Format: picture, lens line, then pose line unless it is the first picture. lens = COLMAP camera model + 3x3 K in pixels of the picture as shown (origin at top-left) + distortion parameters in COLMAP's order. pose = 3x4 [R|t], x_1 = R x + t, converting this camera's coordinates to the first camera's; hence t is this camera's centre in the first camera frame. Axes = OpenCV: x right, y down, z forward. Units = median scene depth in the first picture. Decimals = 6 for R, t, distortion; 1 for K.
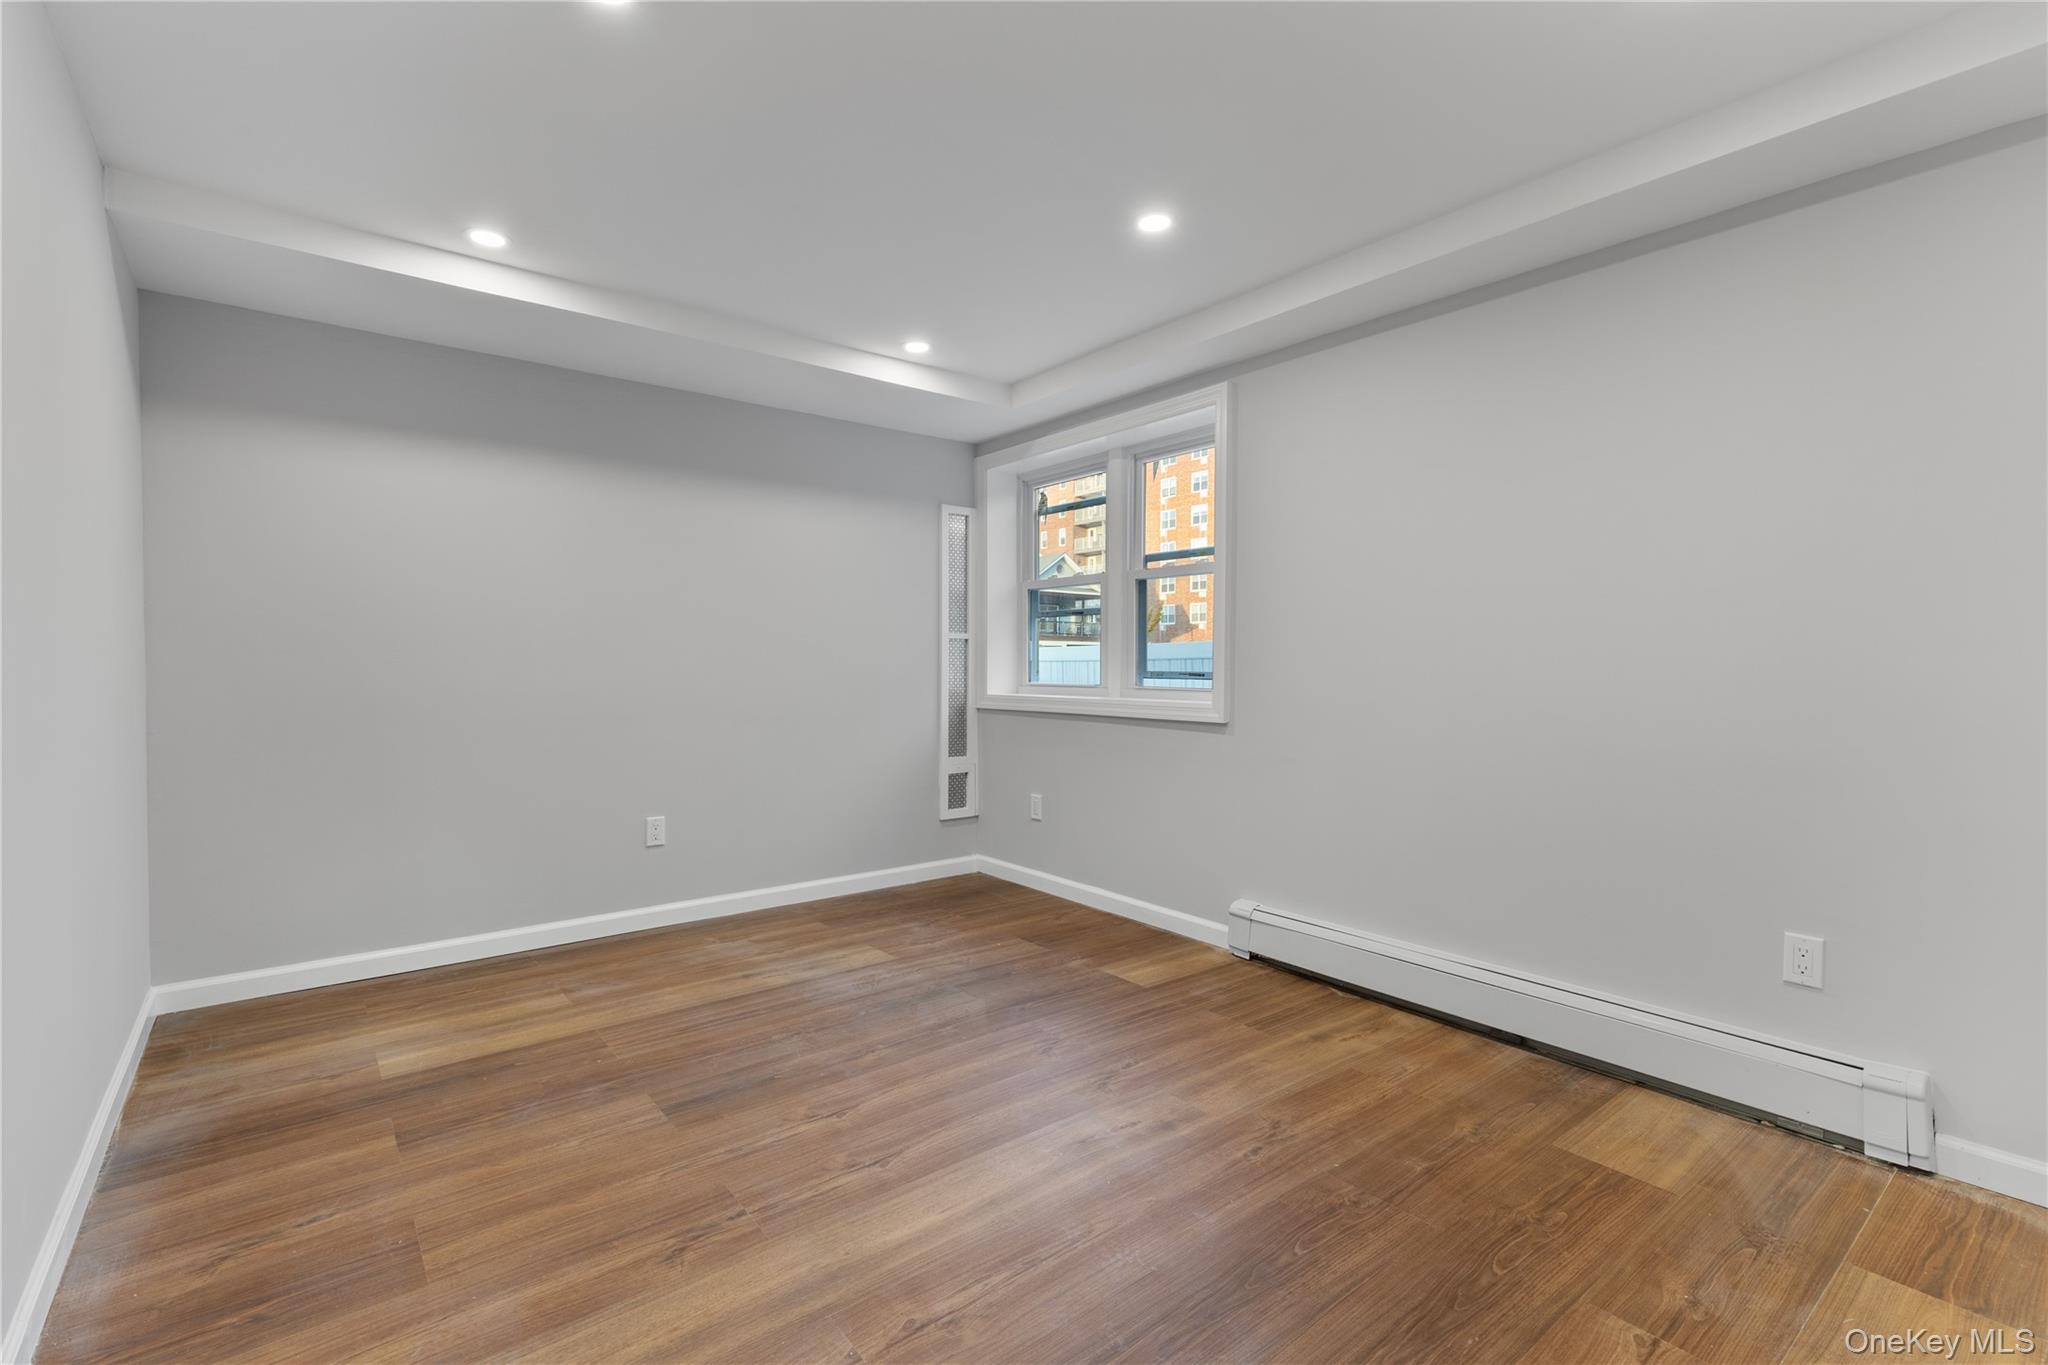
lens RADIAL K [[920.5, 0, 985.0], [0, 920.5, 687.2], [0, 0, 1]] dist [0.008596, -0.002029]
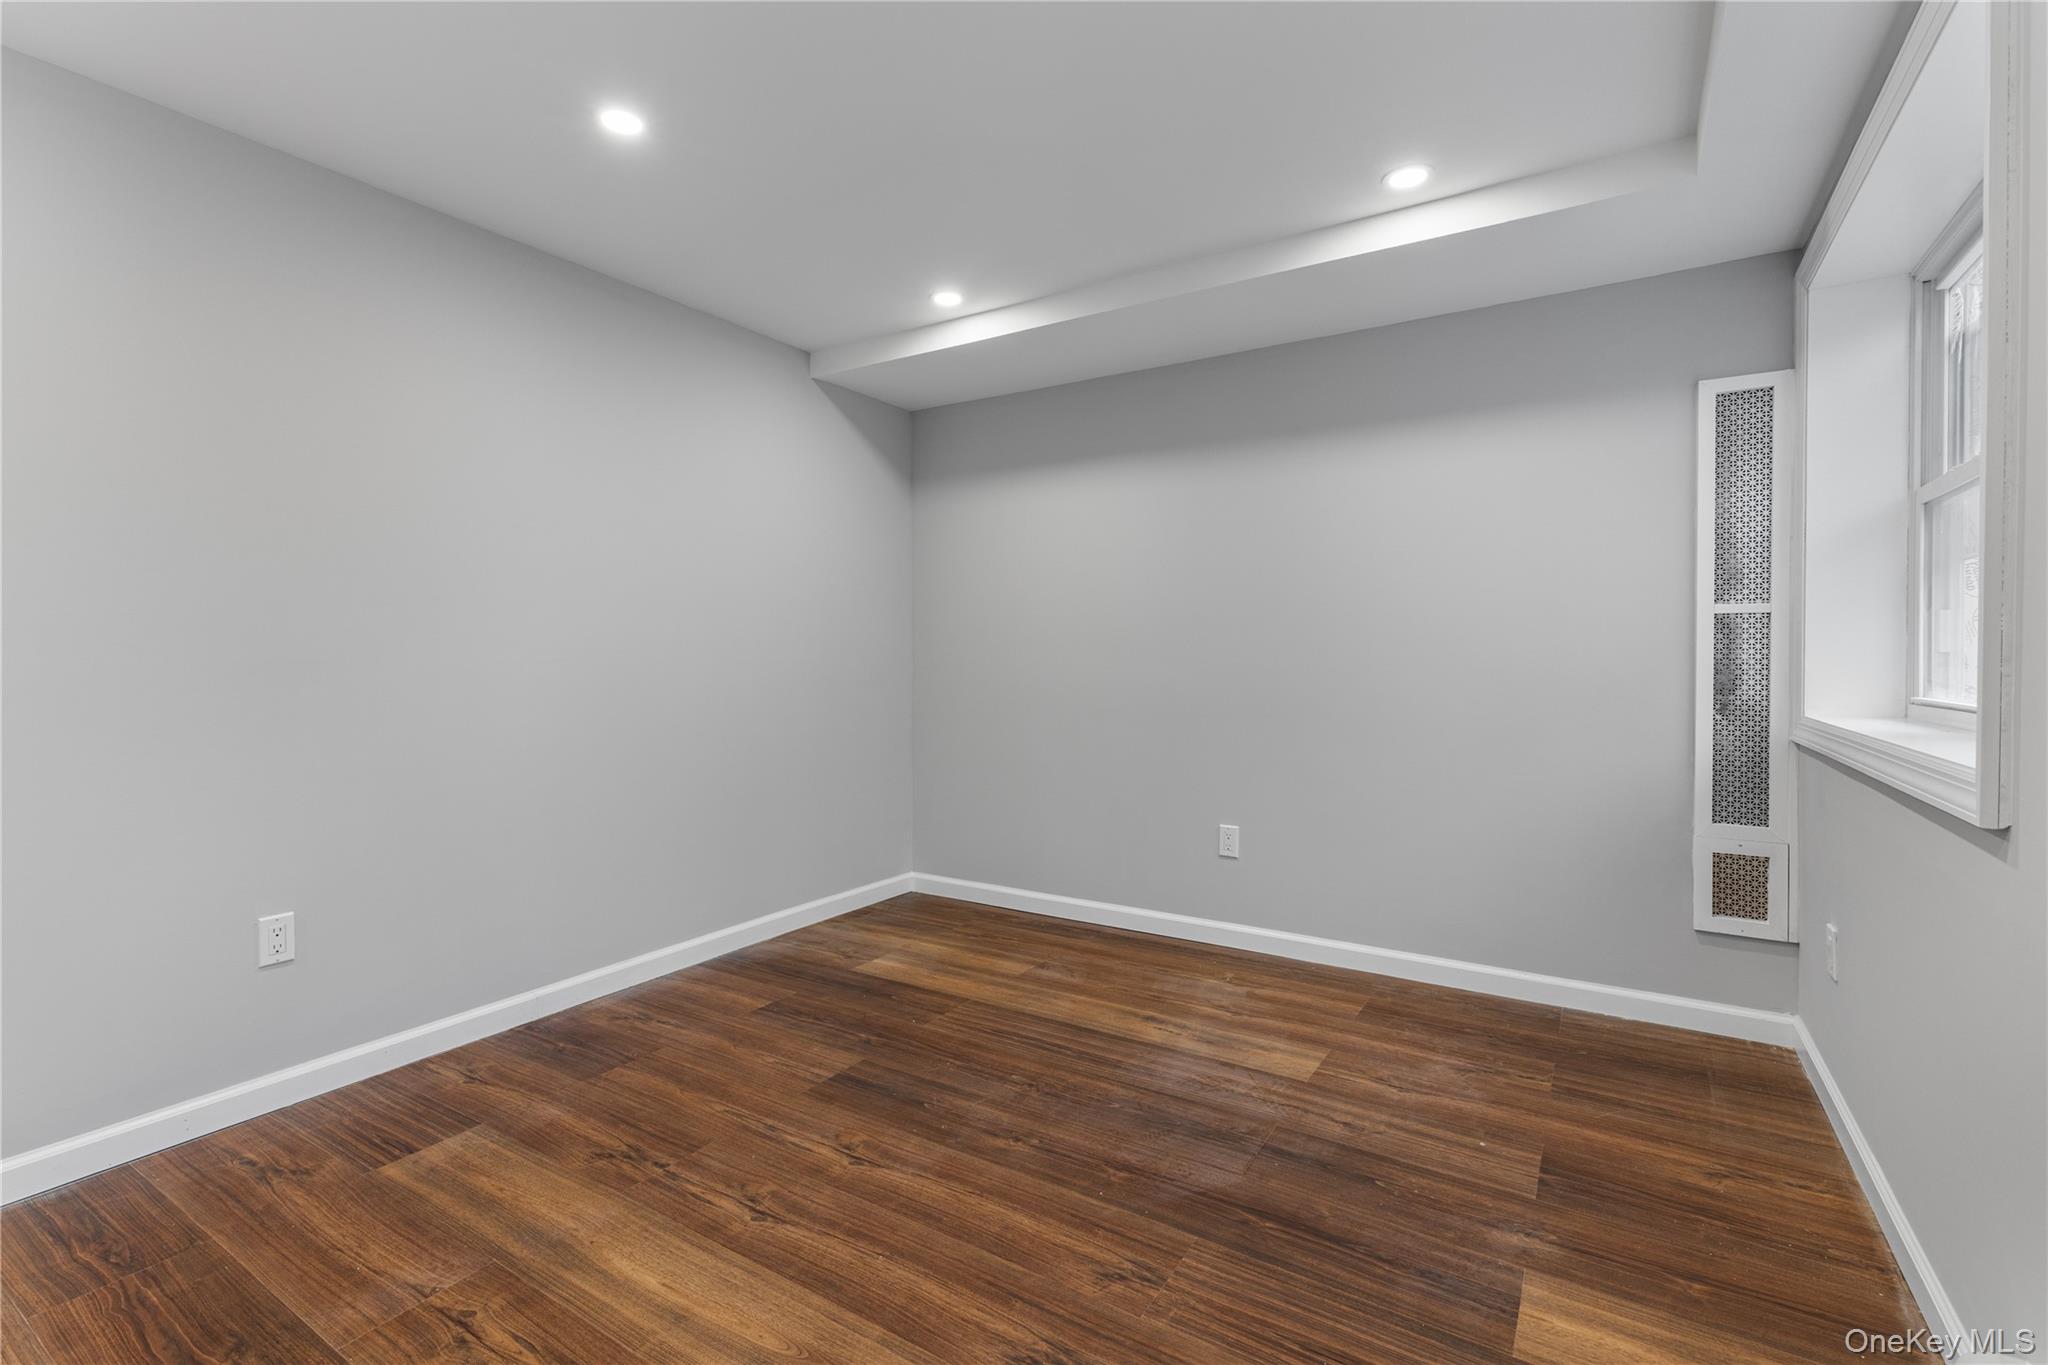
lens RADIAL K [[920.5, 0, 1009.4], [0, 920.5, 669.1], [0, 0, 1]] dist [0.008596, -0.002029]
pose [[0.335588, 0.013250, -0.941916, 0.658013], [-0.023721, 0.999703, 0.005611, -0.021898], [0.941710, 0.020460, 0.335802, 0.745839]]
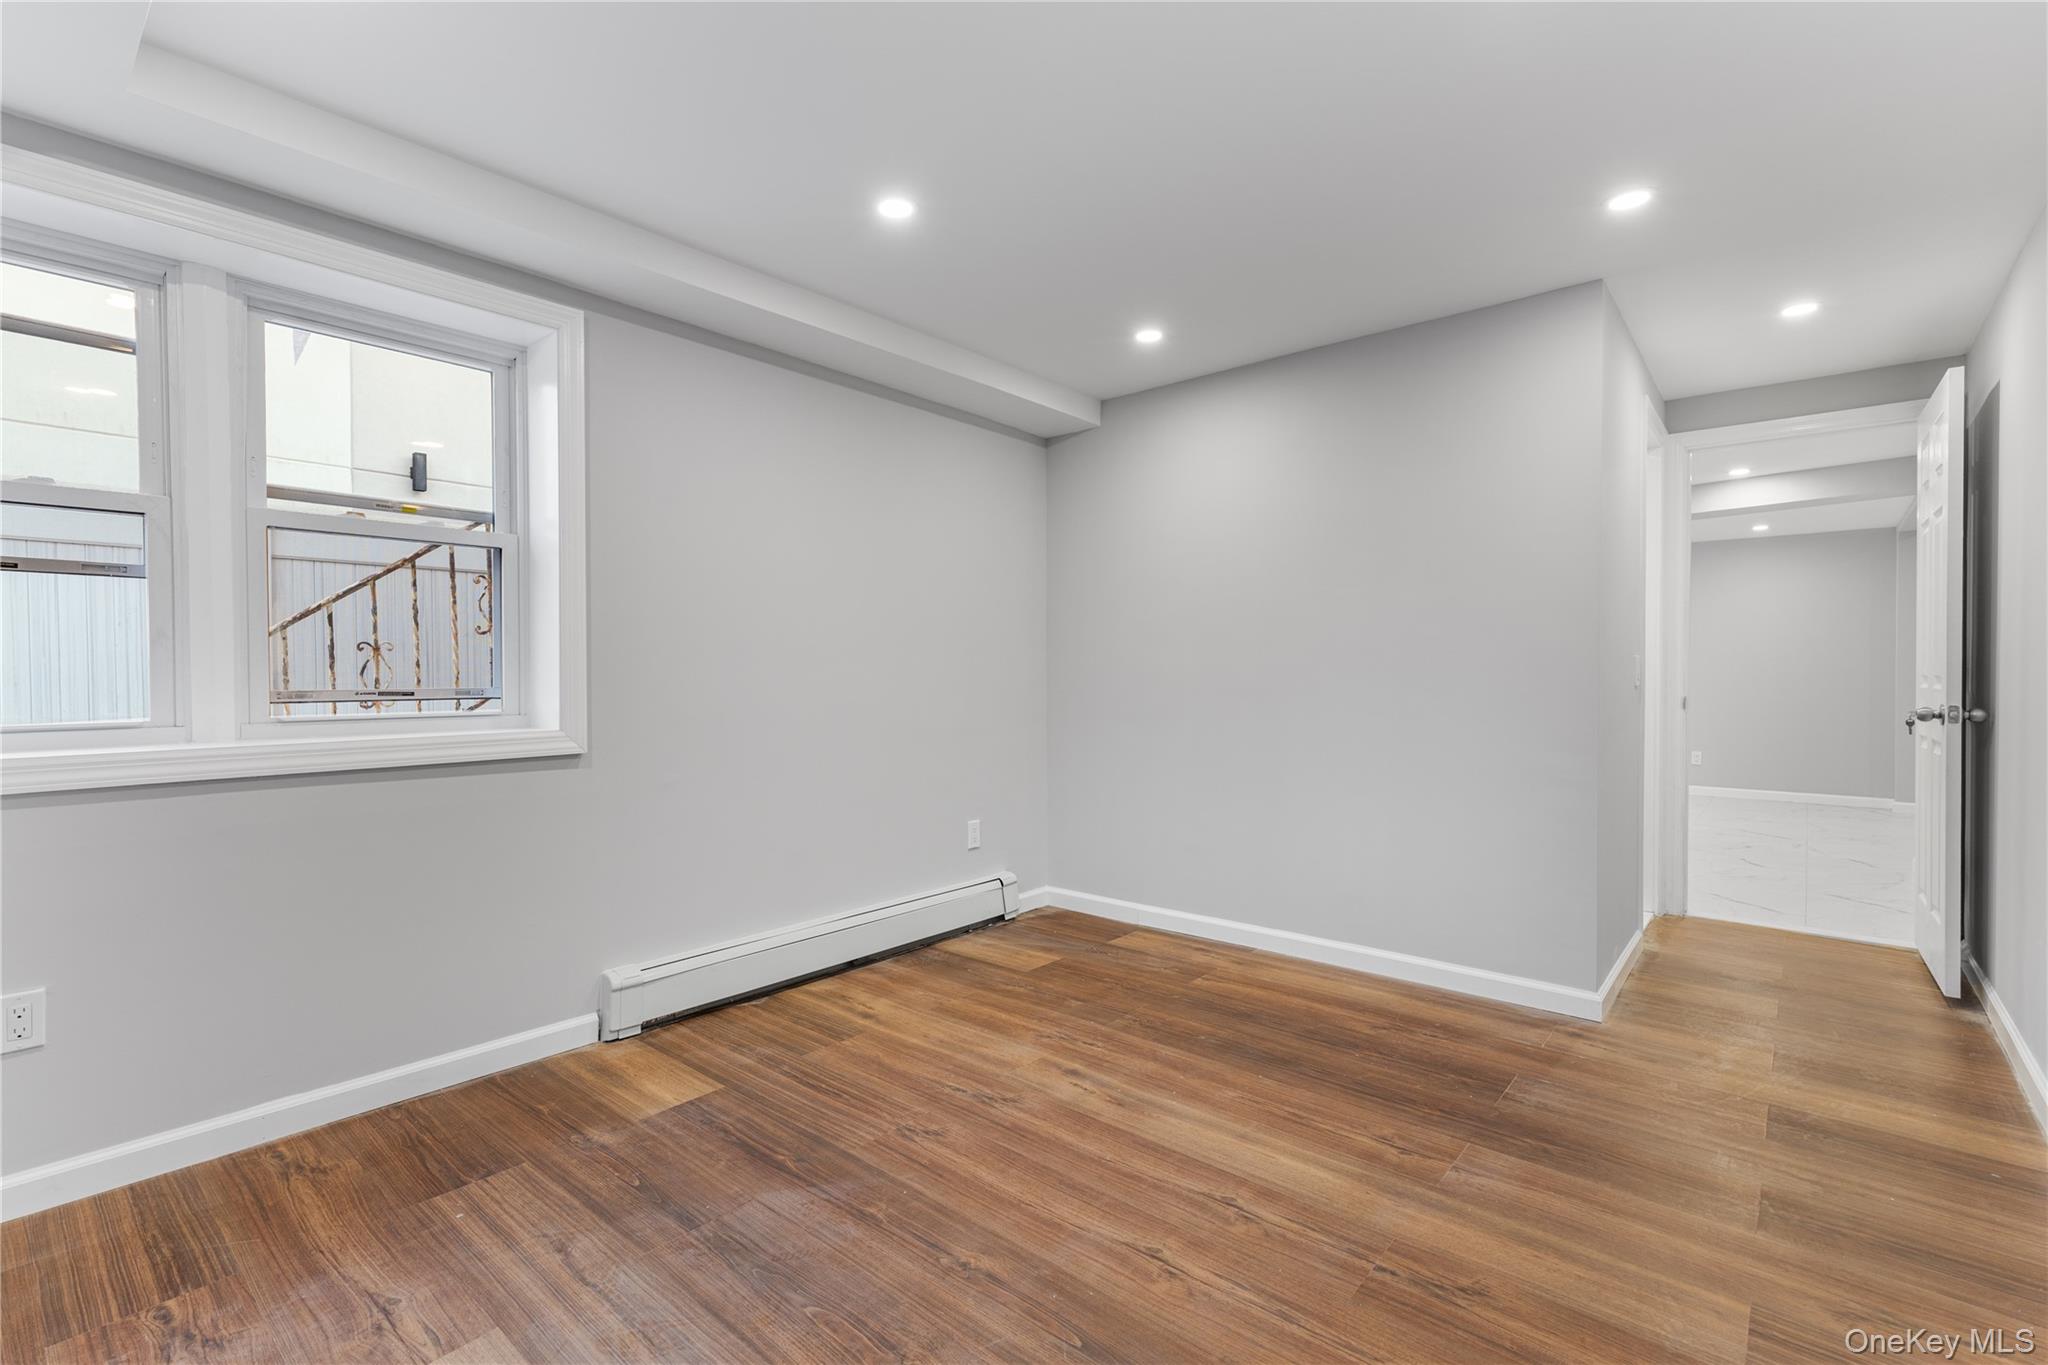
lens RADIAL K [[920.5, 0, 1021.0], [0, 920.5, 678.9], [0, 0, 1]] dist [0.008596, -0.002029]
pose [[-0.213622, -0.011958, 0.976843, -0.808086], [0.026505, 0.999486, 0.018031, -0.037930], [-0.976557, 0.029743, -0.213195, 1.138019]]
